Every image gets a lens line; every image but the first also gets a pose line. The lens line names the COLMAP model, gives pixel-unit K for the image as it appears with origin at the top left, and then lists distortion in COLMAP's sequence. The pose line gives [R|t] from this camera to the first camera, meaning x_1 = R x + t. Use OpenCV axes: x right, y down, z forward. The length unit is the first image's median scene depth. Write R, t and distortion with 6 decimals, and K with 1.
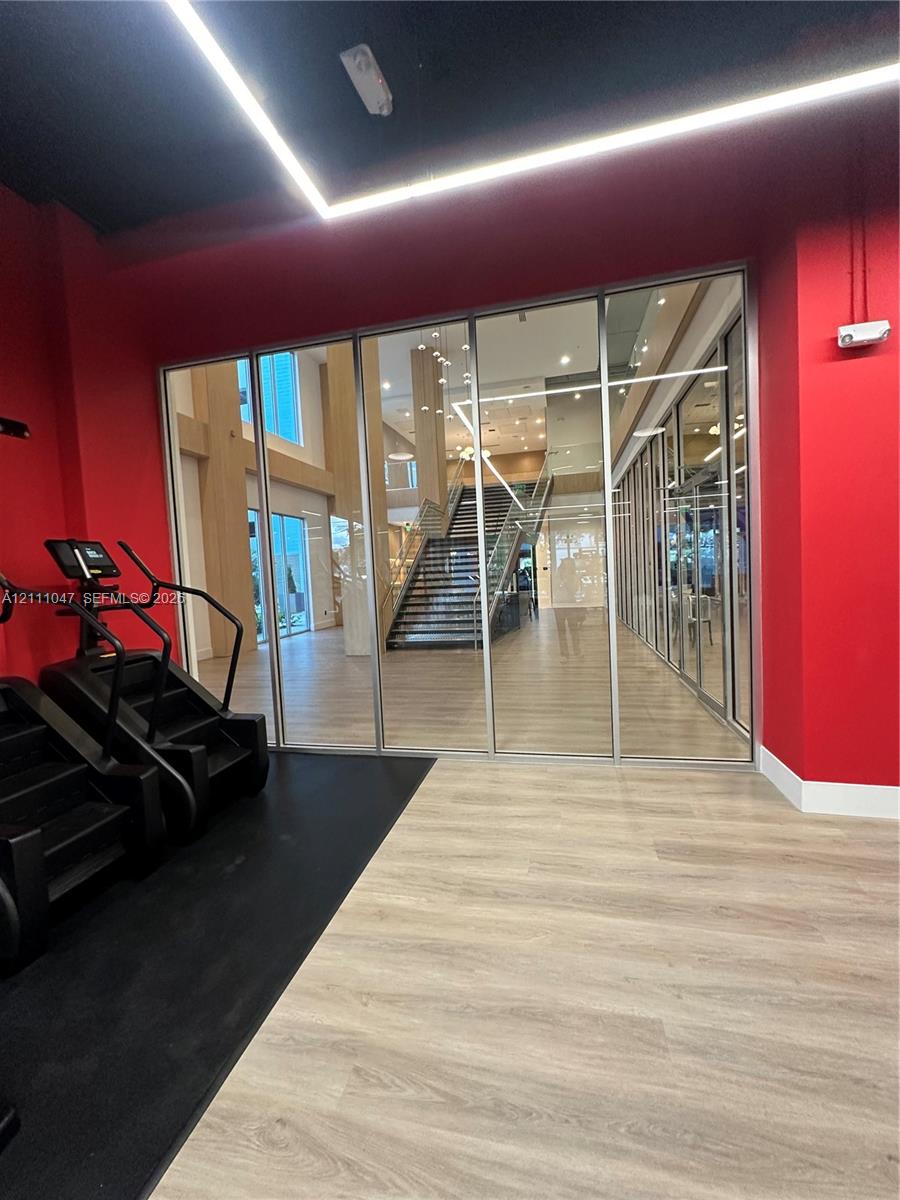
lens RADIAL K [[477.4, 0, 447.7], [0, 477.4, 595.1], [0, 0, 1]] dist [-0.012146, 0.000767]
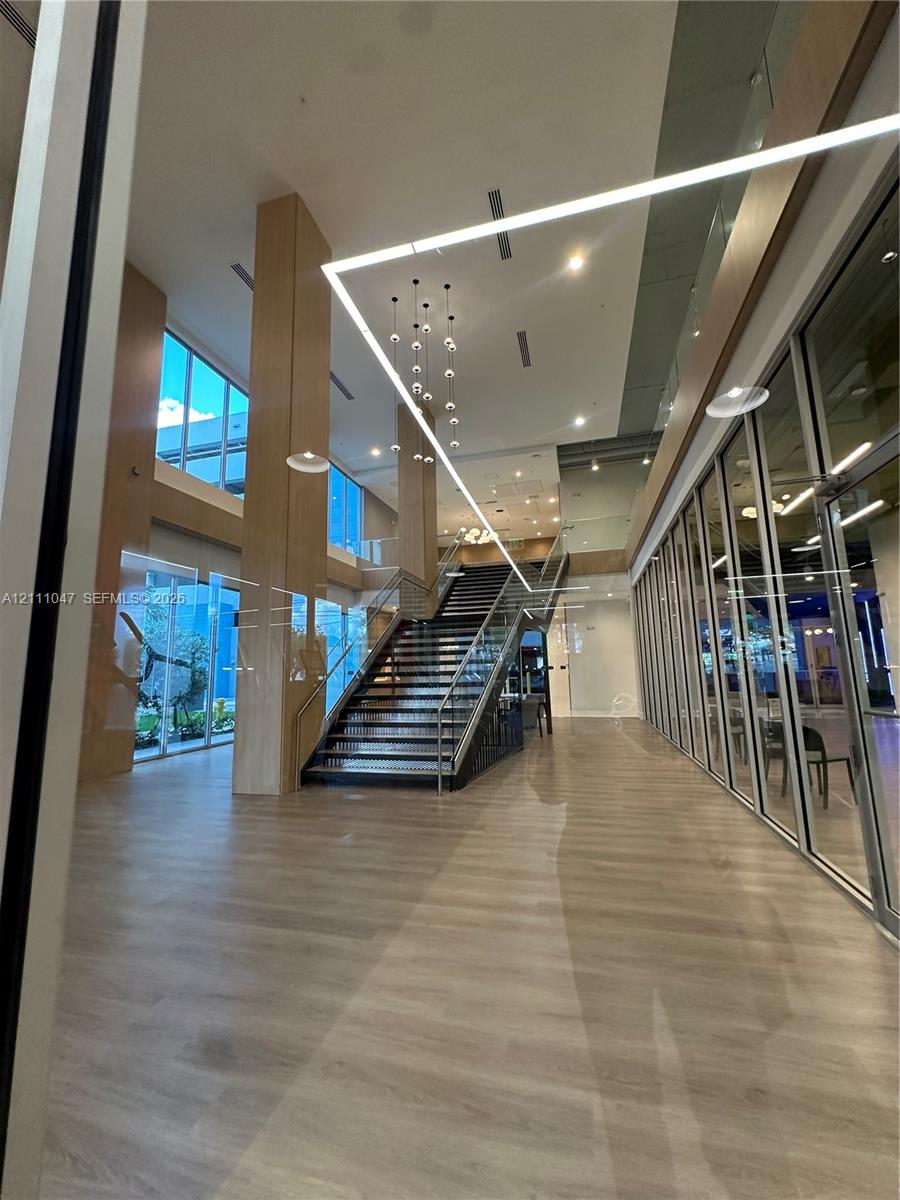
lens RADIAL K [[477.4, 0, 452.9], [0, 477.4, 602.2], [0, 0, 1]] dist [-0.012146, 0.000767]
pose [[0.999342, 0.020388, -0.029992, 0.049128], [-0.025708, 0.981575, -0.189340, -0.004570], [0.025579, 0.189986, 0.981453, 0.205486]]
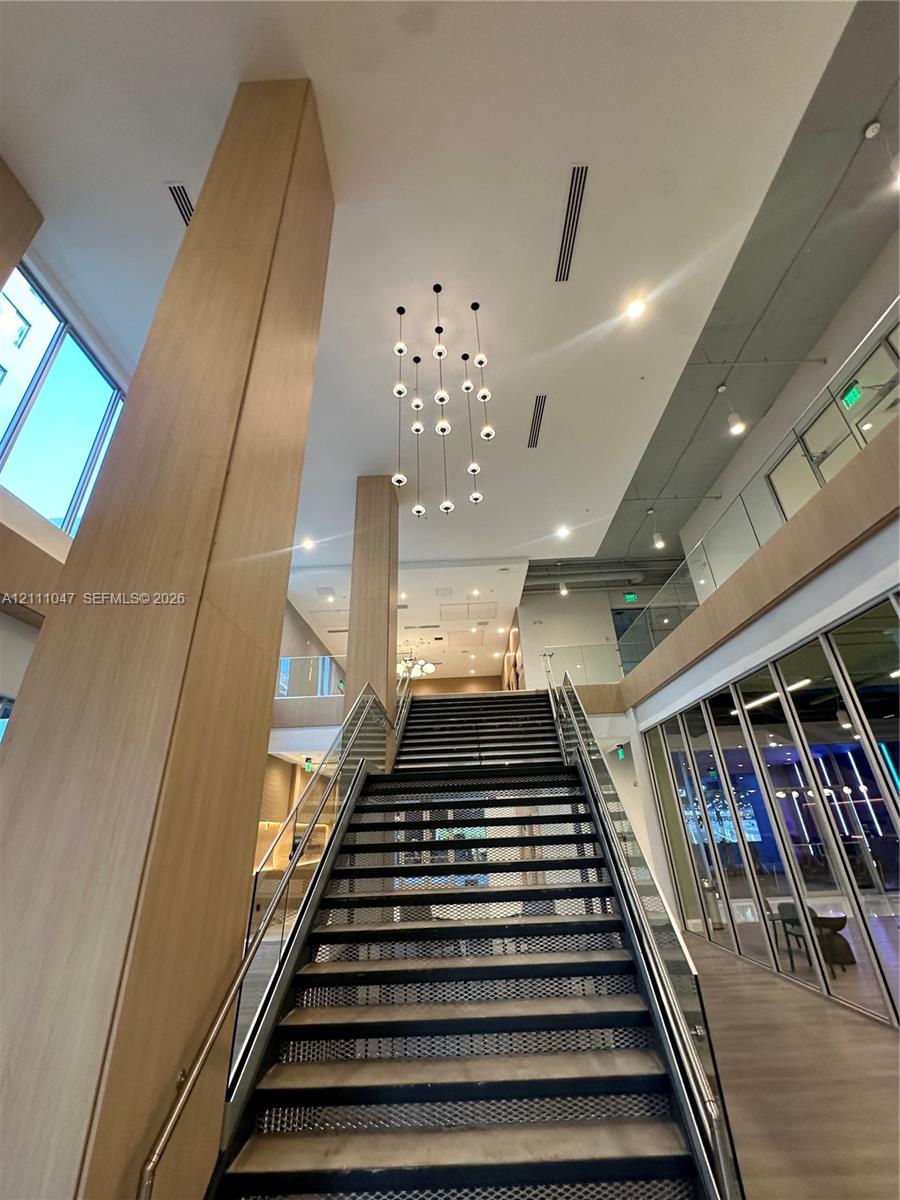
lens RADIAL K [[477.4, 0, 453.4], [0, 477.4, 599.4], [0, 0, 1]] dist [-0.012146, 0.000767]
pose [[0.976444, 0.104275, 0.188903, -0.048797], [0.001502, 0.872169, -0.489202, -0.037974], [-0.215767, 0.477962, 0.851467, 0.439643]]
